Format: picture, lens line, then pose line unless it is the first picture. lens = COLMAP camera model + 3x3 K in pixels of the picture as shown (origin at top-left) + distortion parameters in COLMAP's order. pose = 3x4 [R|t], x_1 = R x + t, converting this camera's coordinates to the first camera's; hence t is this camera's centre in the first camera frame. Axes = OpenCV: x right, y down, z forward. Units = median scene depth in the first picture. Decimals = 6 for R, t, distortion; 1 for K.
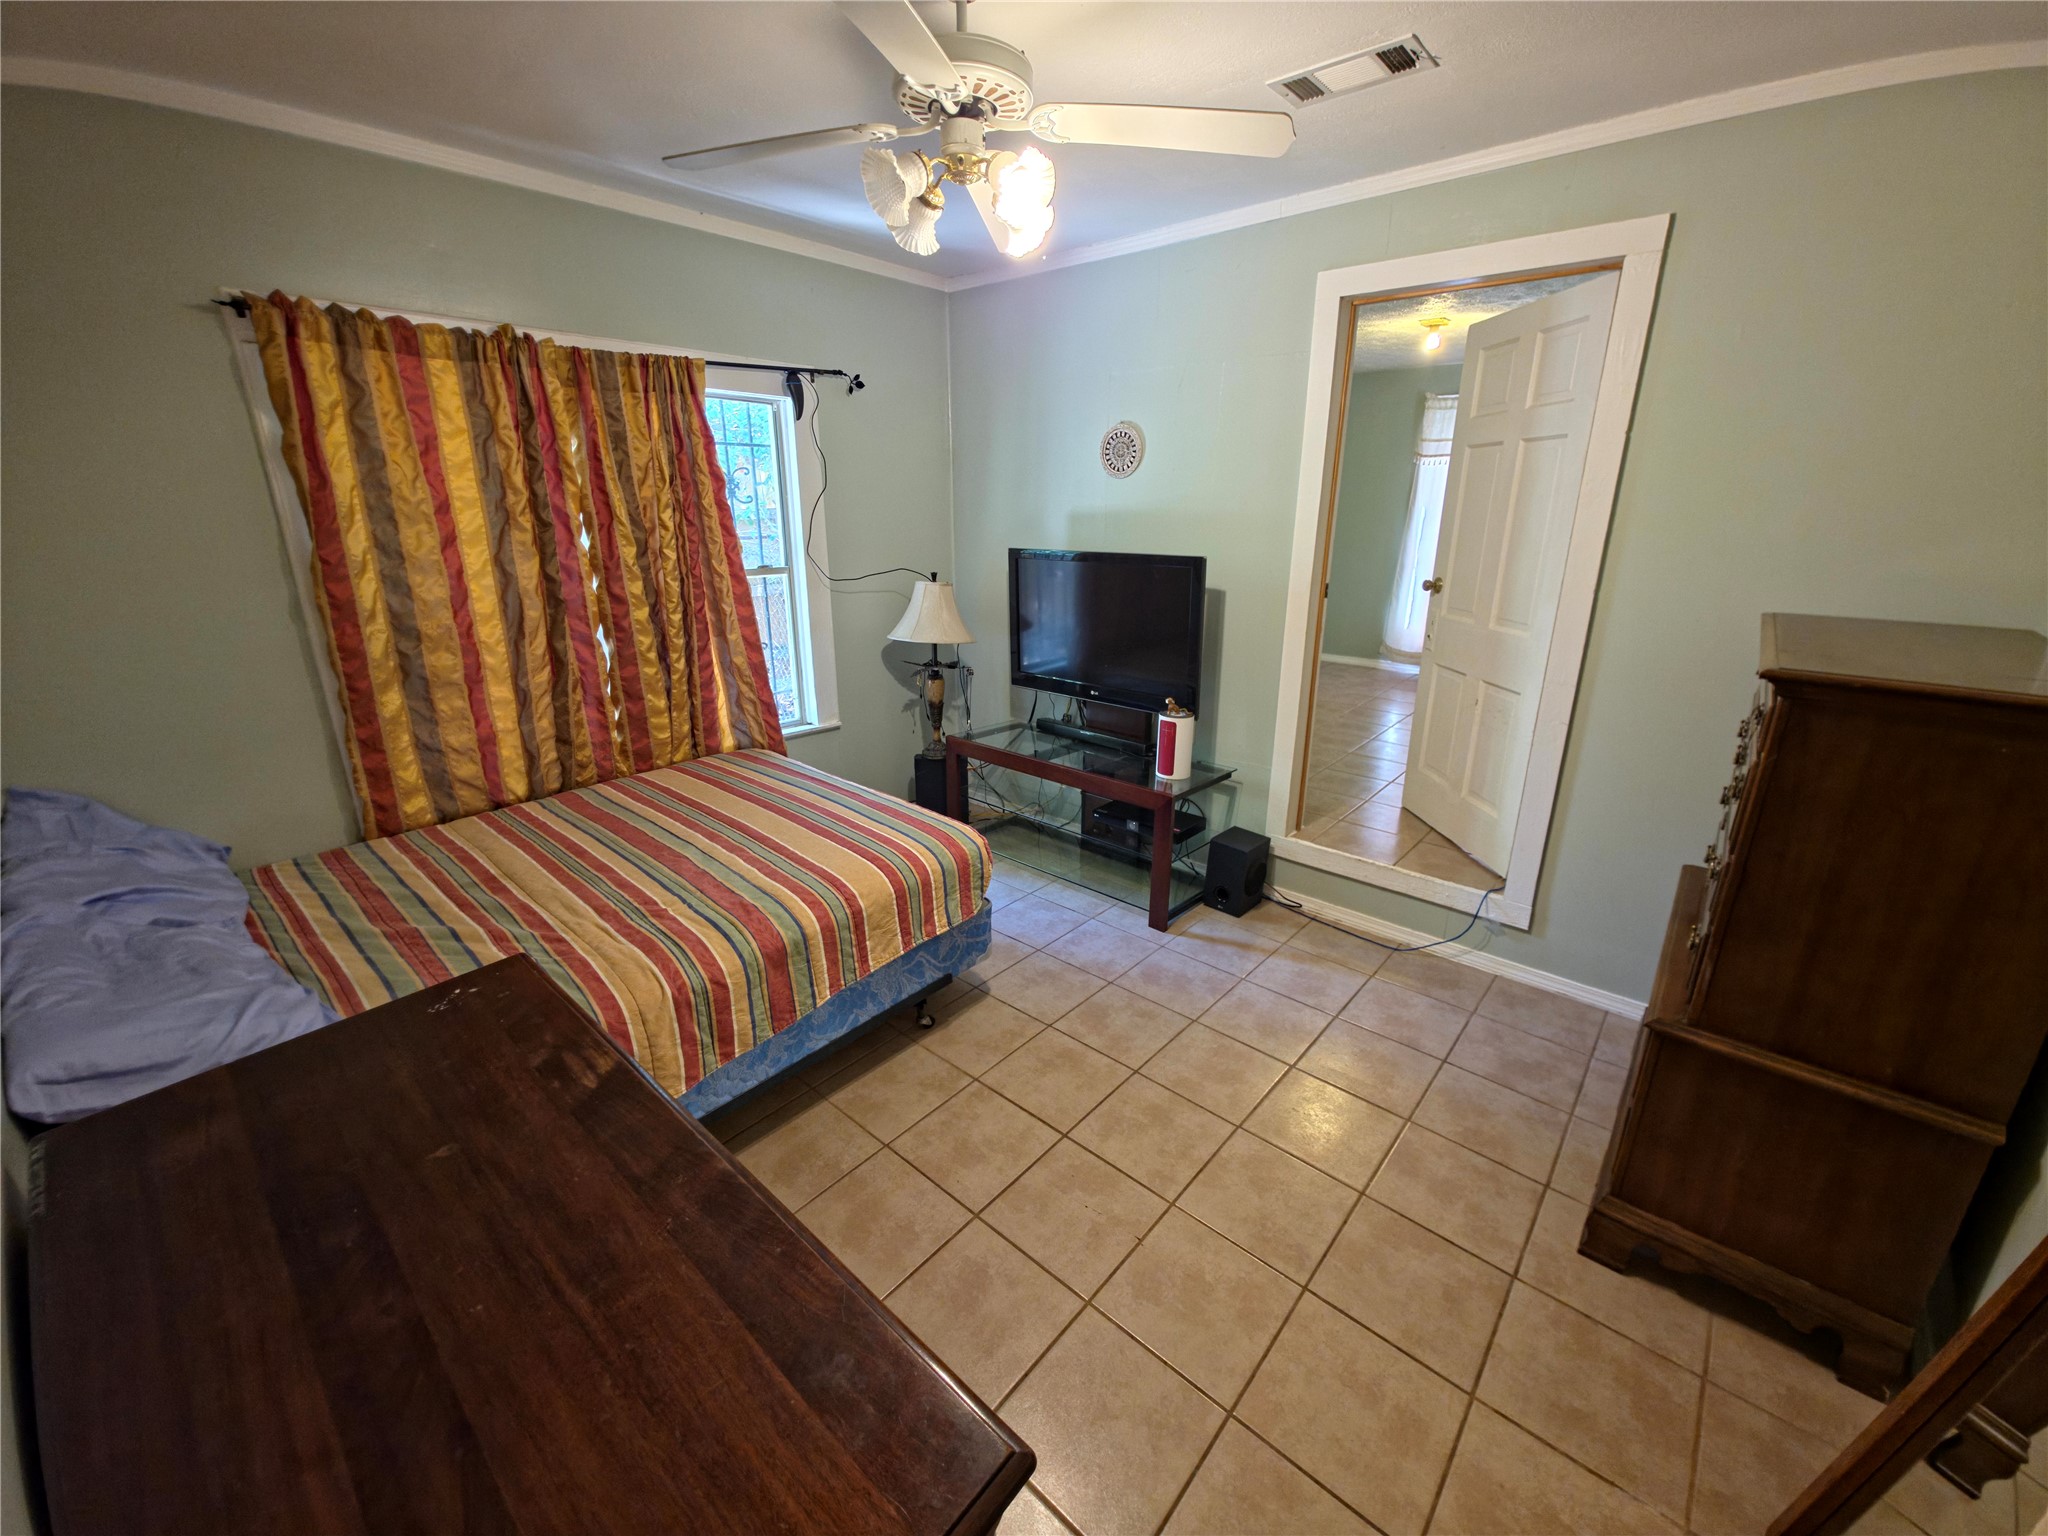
lens RADIAL K [[827.1, 0, 1041.4], [0, 827.1, 765.2], [0, 0, 1]] dist [0.007389, -0.002655]
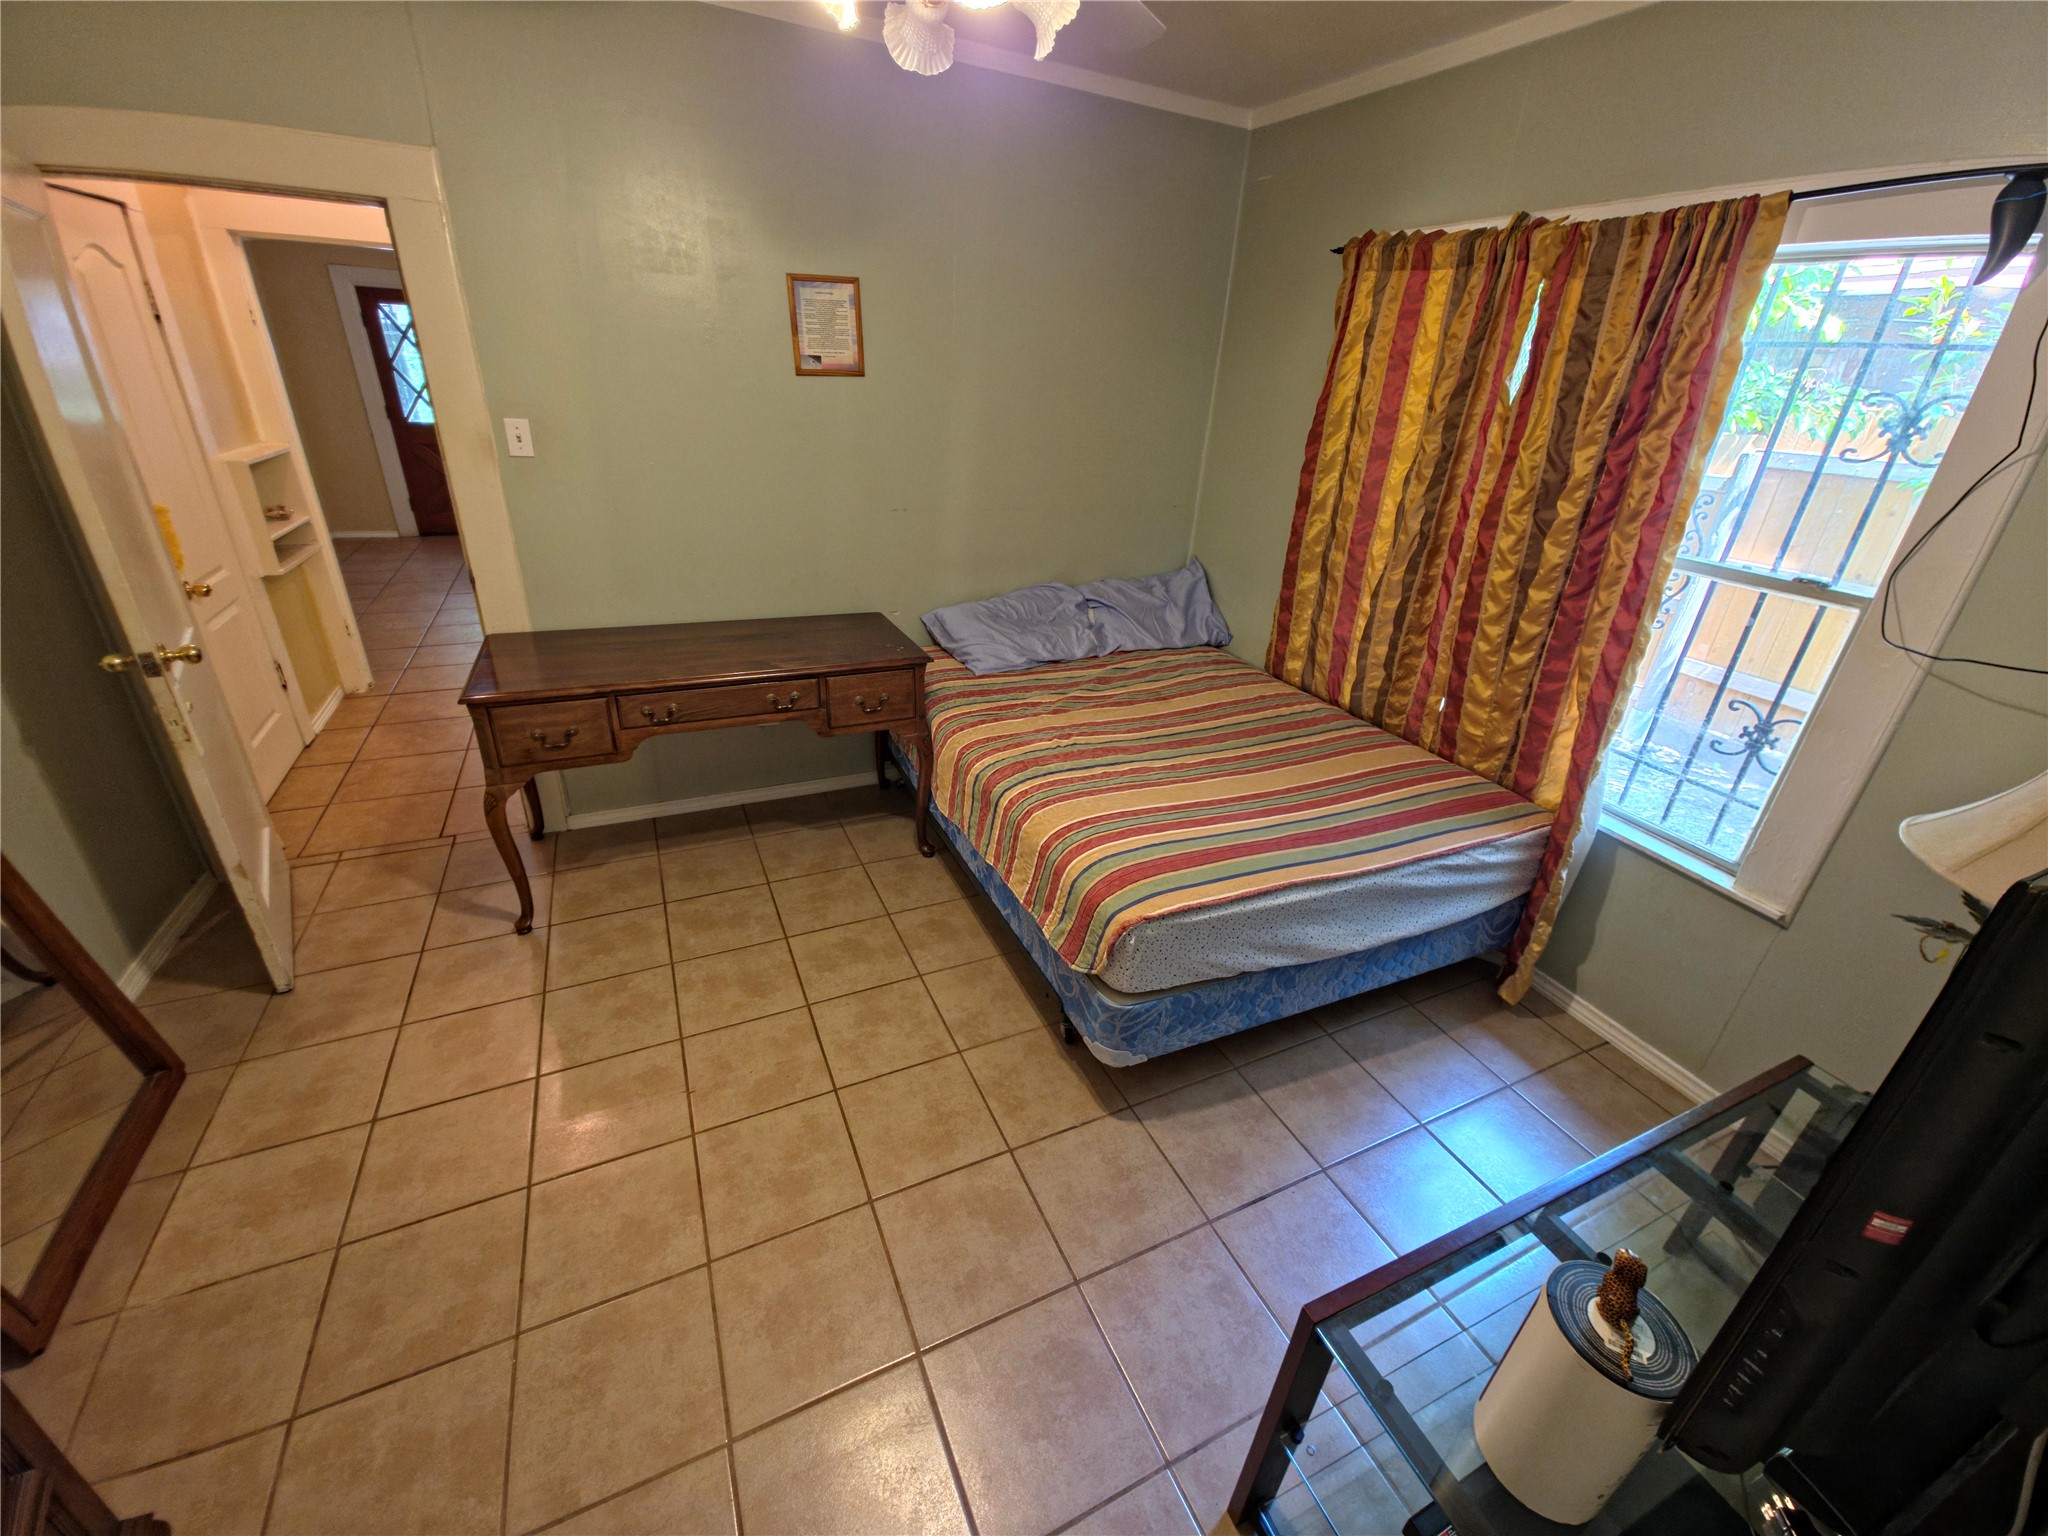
lens RADIAL K [[827.1, 0, 1031.6], [0, 827.1, 765.7], [0, 0, 1]] dist [0.007389, -0.002655]
pose [[-0.409156, 0.368131, -0.834907, 0.482142], [-0.343024, 0.785829, 0.514594, -0.331069], [0.845533, 0.496943, -0.195249, 0.976907]]
